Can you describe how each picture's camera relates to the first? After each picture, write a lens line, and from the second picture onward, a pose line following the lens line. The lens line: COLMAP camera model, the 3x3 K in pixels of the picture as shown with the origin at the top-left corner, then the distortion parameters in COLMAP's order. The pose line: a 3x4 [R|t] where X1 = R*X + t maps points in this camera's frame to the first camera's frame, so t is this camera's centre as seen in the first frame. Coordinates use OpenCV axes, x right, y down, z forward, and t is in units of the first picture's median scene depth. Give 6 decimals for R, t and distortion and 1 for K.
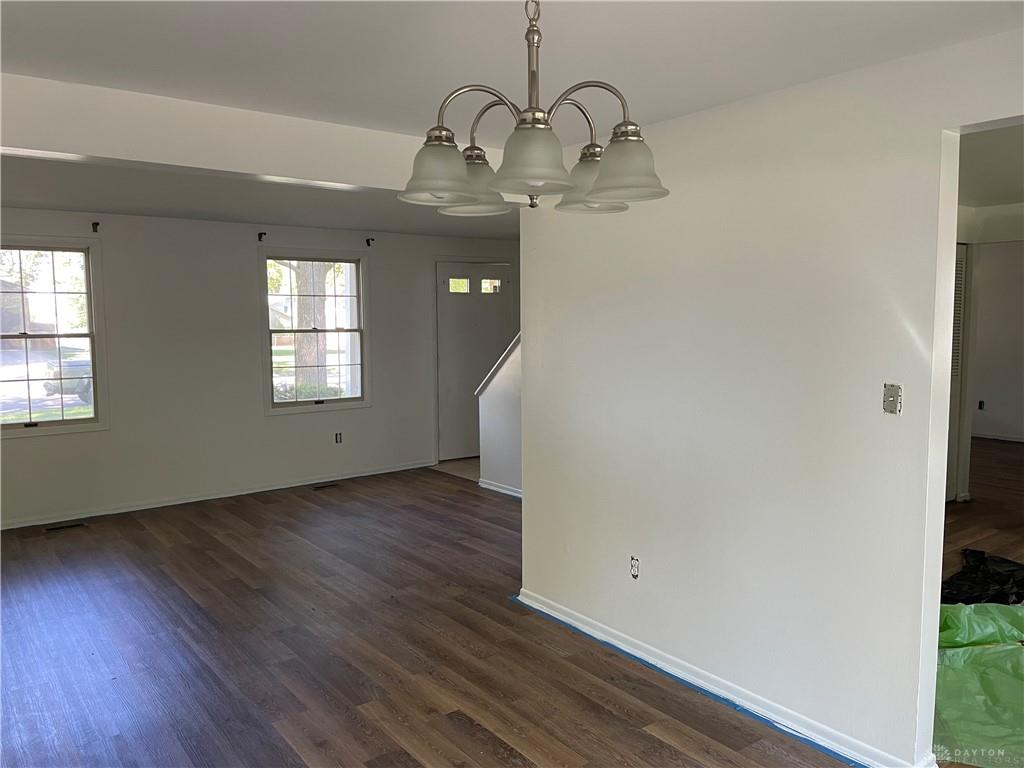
lens RADIAL K [[777.0, 0, 514.1], [0, 777.0, 399.6], [0, 0, 1]] dist [0.097110, -0.161523]
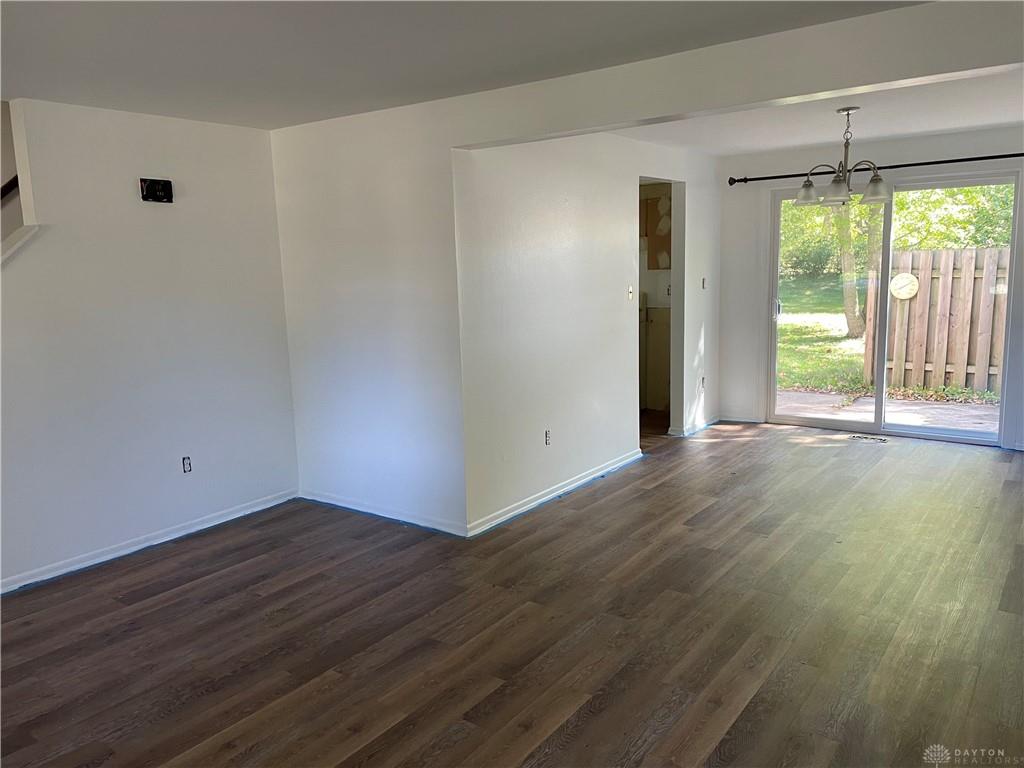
lens RADIAL K [[777.0, 0, 514.1], [0, 777.0, 399.6], [0, 0, 1]] dist [0.097110, -0.161523]
pose [[-0.278121, -0.160421, 0.947055, -0.662227], [0.136191, 0.969409, 0.204202, -0.083894], [-0.950842, 0.185773, -0.247765, 0.809789]]
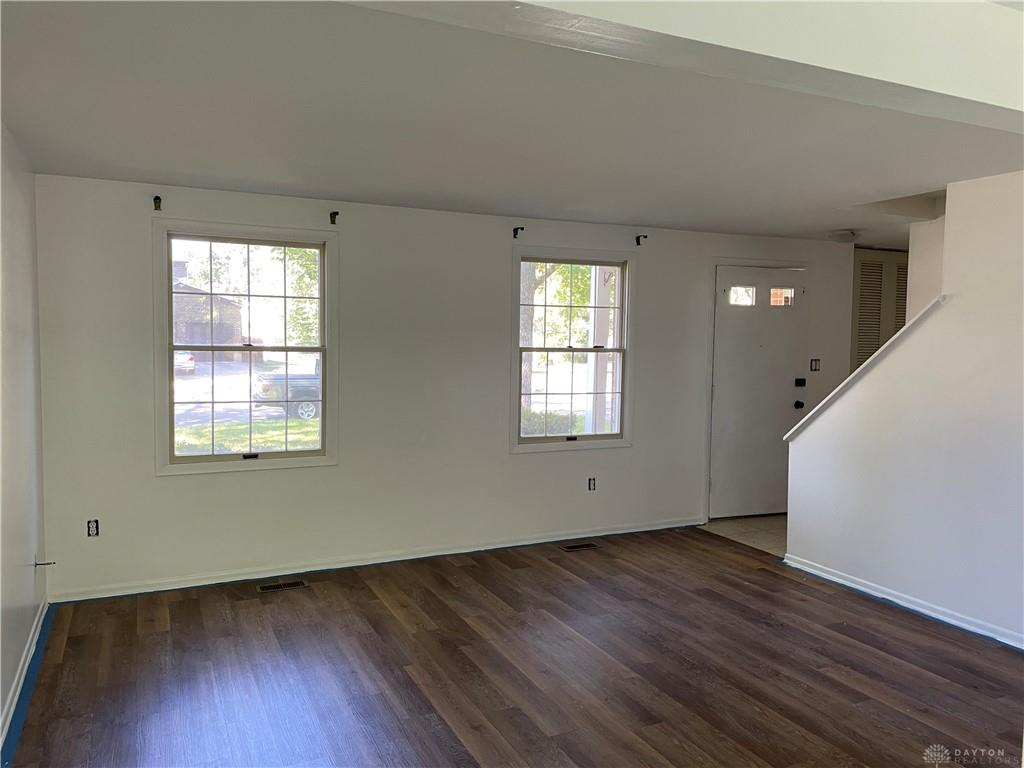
lens RADIAL K [[777.0, 0, 514.1], [0, 777.0, 399.6], [0, 0, 1]] dist [0.097110, -0.161523]
pose [[0.977046, 0.036141, -0.209940, -0.167657], [-0.041940, 0.998850, -0.023236, -0.018708], [0.208859, 0.031508, 0.977438, 0.245473]]
